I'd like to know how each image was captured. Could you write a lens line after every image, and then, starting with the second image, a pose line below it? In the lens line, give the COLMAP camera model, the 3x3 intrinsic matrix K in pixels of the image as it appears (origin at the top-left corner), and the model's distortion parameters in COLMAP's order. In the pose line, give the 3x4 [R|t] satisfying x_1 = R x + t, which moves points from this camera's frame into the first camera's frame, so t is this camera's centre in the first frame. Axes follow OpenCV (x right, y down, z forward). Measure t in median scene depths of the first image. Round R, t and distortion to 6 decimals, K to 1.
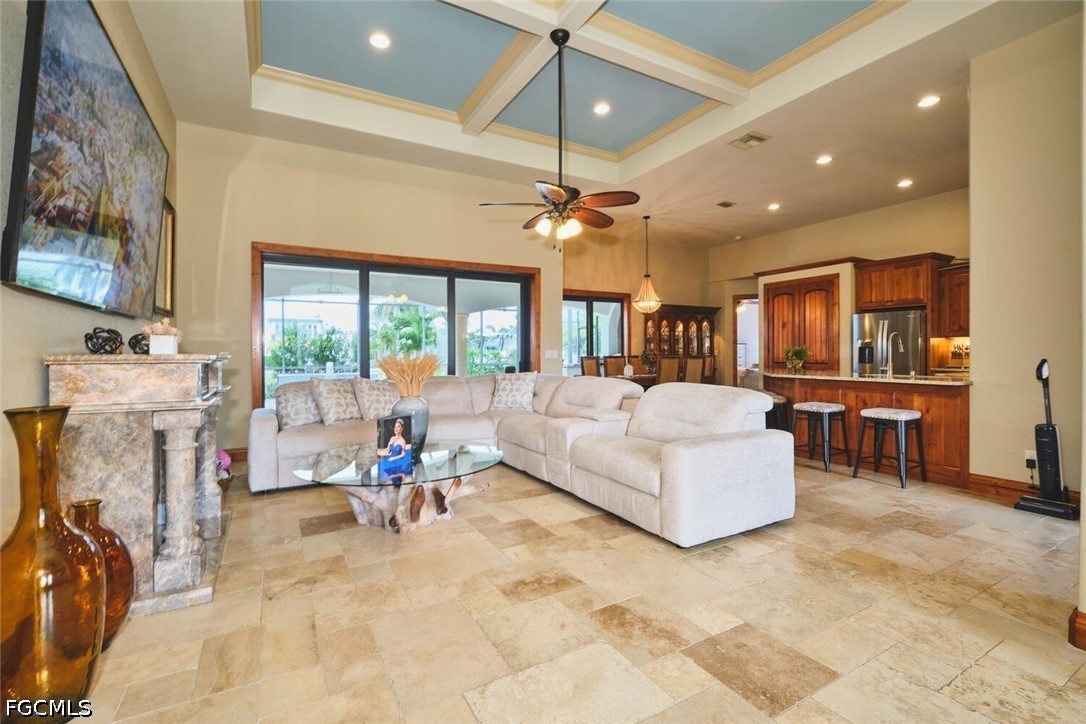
lens RADIAL K [[479.7, 0, 539.7], [0, 479.7, 351.4], [0, 0, 1]] dist [-0.003429, -0.001094]
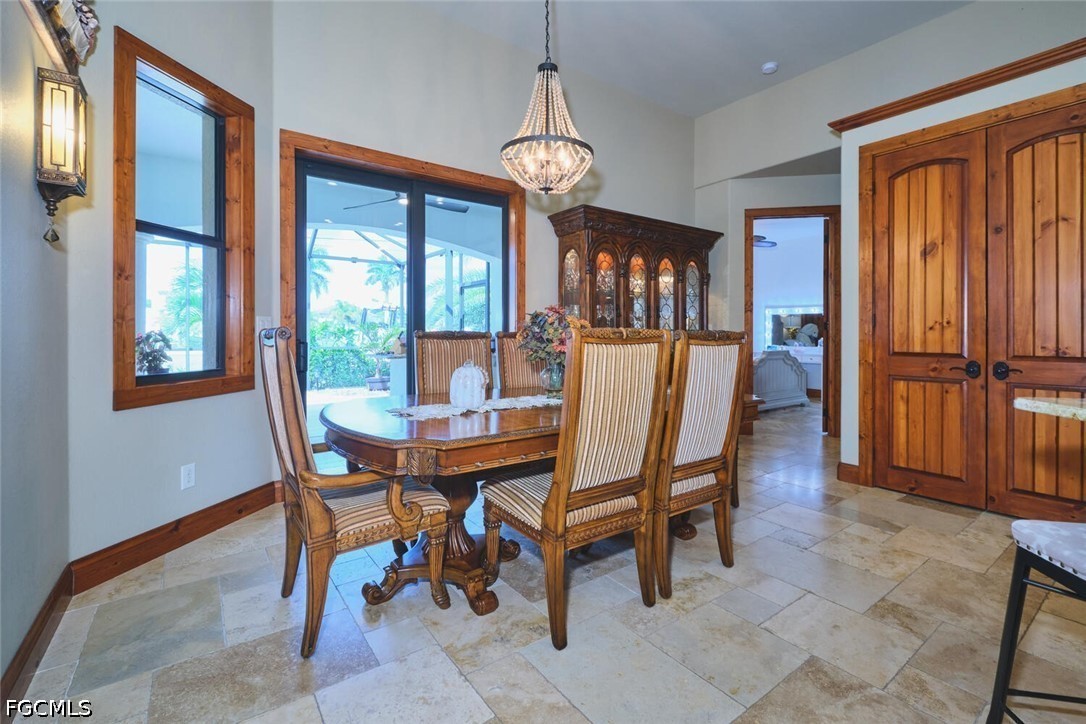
lens RADIAL K [[477.3, 0, 540.0], [0, 477.3, 335.1], [0, 0, 1]] dist [-0.004479, -0.000682]
pose [[0.993473, 0.007251, 0.113833, 0.187605], [-0.007983, 0.999950, 0.005983, 0.009332], [-0.113784, -0.006853, 0.993482, 0.708063]]
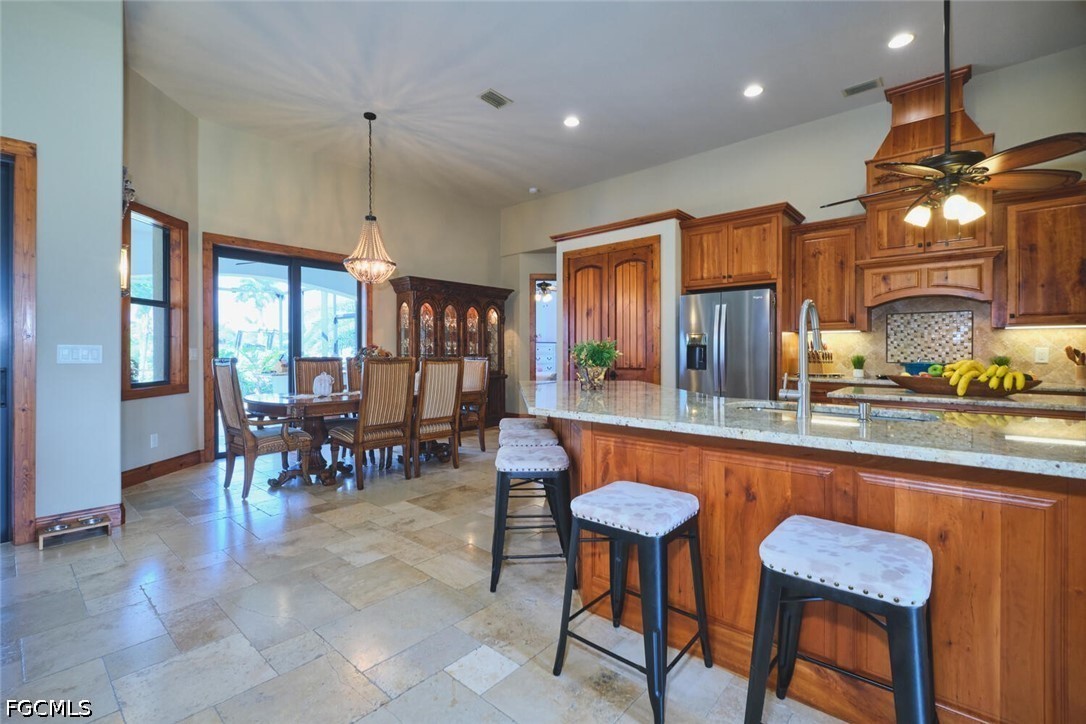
lens RADIAL K [[479.7, 0, 539.7], [0, 479.7, 351.4], [0, 0, 1]] dist [-0.003429, -0.001094]
pose [[0.944471, 0.005143, 0.328556, 0.229852], [-0.004601, 0.999986, -0.002428, 0.002355], [-0.328564, 0.000782, 0.944481, 0.395720]]
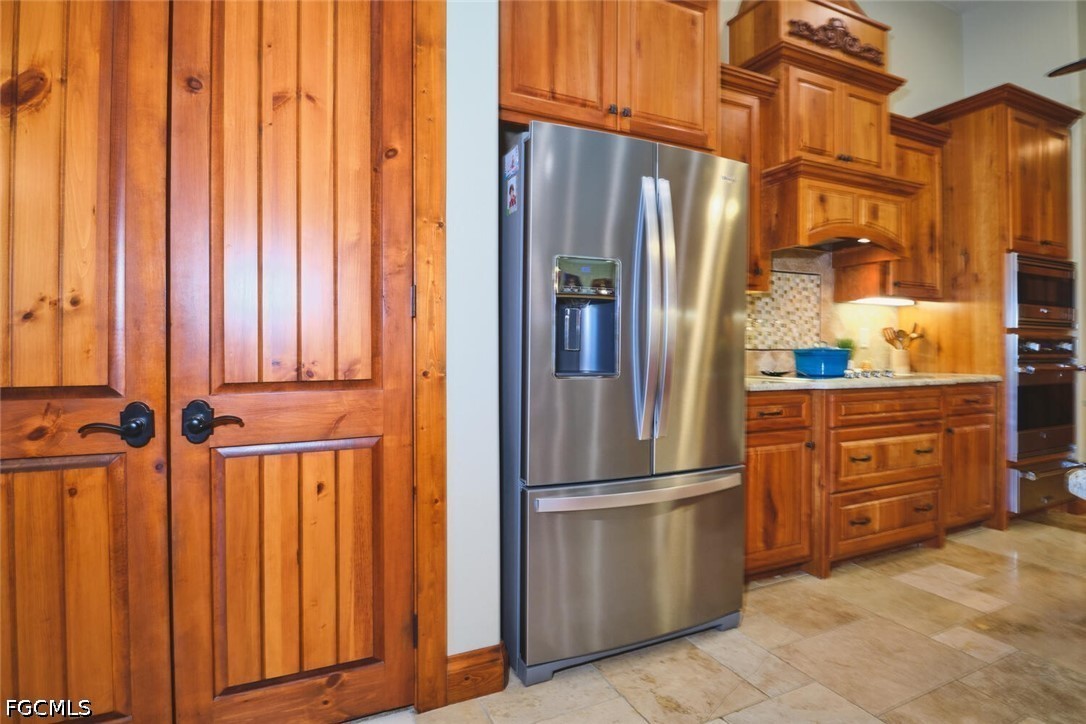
lens RADIAL K [[554.7, 0, 541.7], [0, 554.7, 345.0], [0, 0, 1]] dist [-0.025993, -0.001189]
pose [[0.078161, 0.007972, 0.996909, 0.398775], [-0.003544, 0.999964, -0.007719, 0.012342], [-0.996934, -0.002930, 0.078186, 0.892862]]
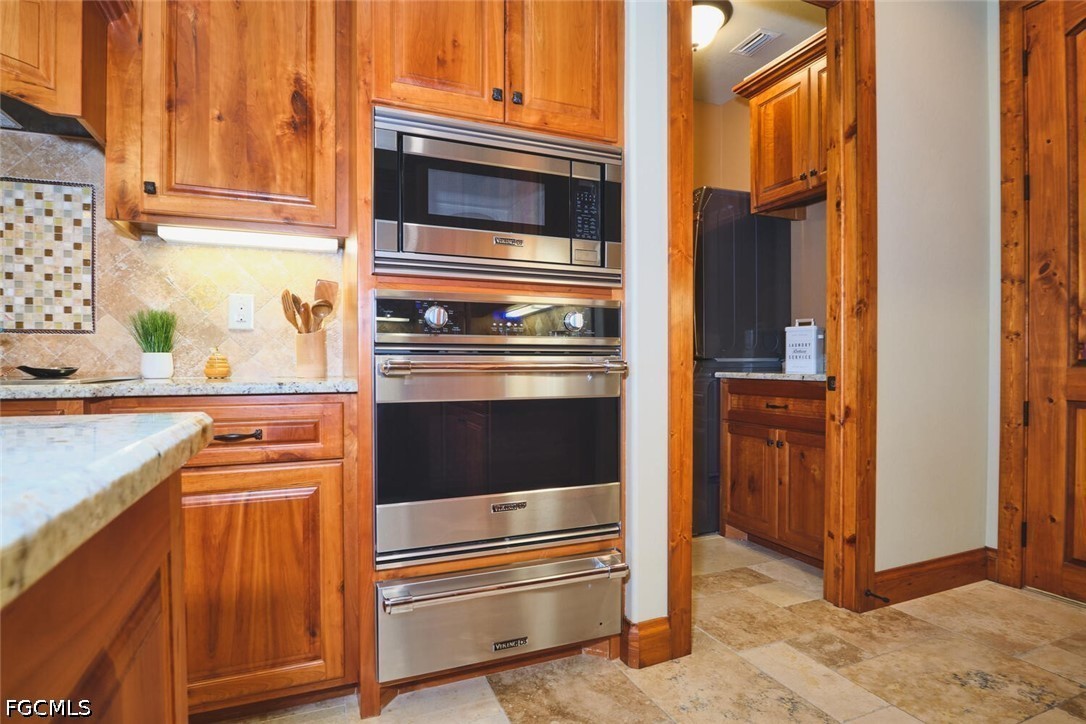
lens RADIAL K [[562.8, 0, 538.7], [0, 562.8, 370.8], [0, 0, 1]] dist [-0.001367, -0.016148]
pose [[0.121861, -0.008769, 0.992508, 0.630547], [0.000186, 0.999961, 0.008812, 0.025182], [-0.992547, -0.000889, 0.121858, 0.524296]]
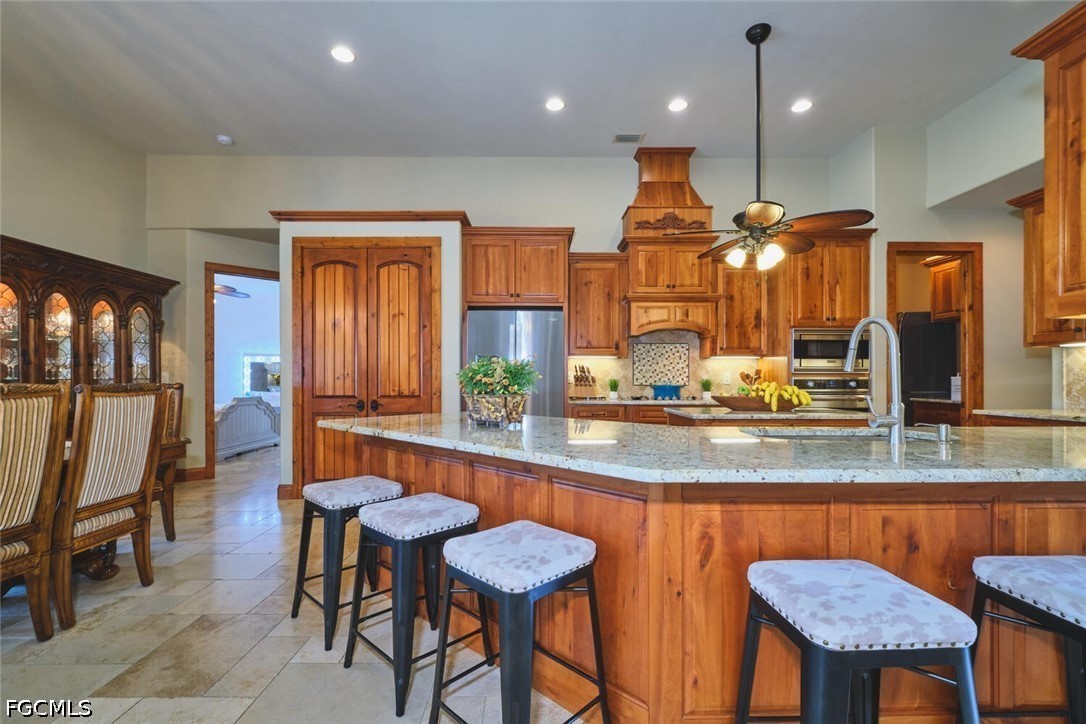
lens RADIAL K [[479.2, 0, 541.7], [0, 479.2, 377.4], [0, 0, 1]] dist [-0.002606, -0.000981]
pose [[0.478514, 0.005037, 0.878066, 0.172723], [-0.002744, 0.999987, -0.004241, 0.004583], [-0.878076, -0.000380, 0.478521, 0.587090]]
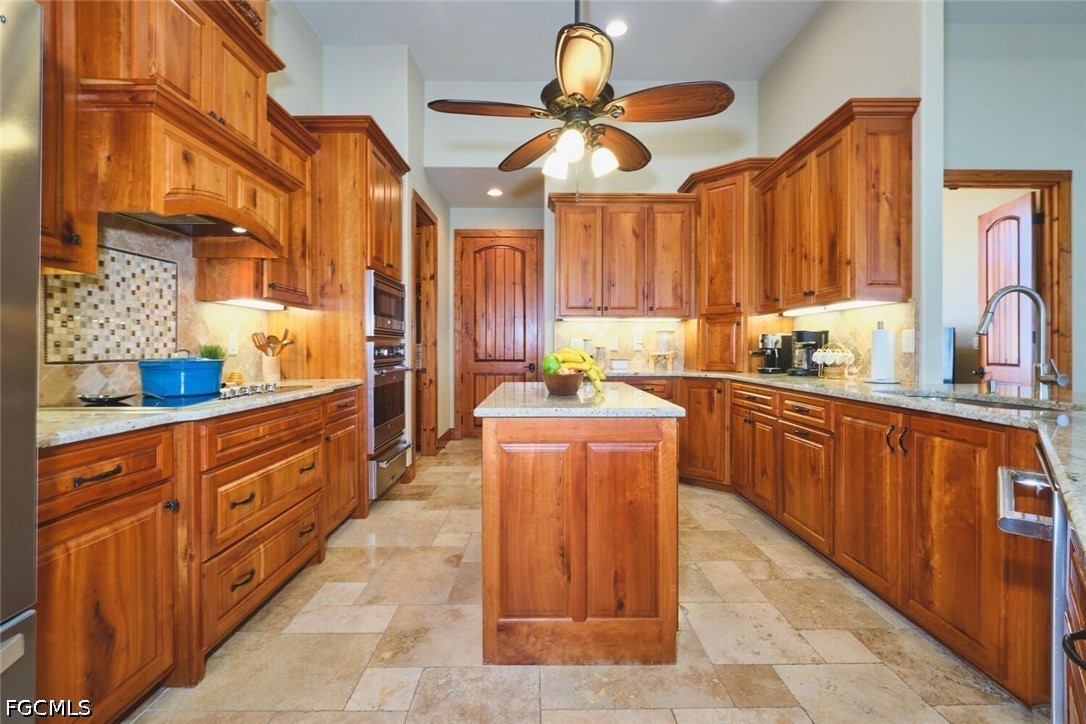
lens RADIAL K [[479.7, 0, 539.7], [0, 479.7, 351.4], [0, 0, 1]] dist [-0.003429, -0.001094]
pose [[-0.871755, -0.004453, 0.489922, 0.501379], [-0.000872, 0.999971, 0.007539, 0.005286], [-0.489942, 0.006145, -0.871733, 0.858782]]
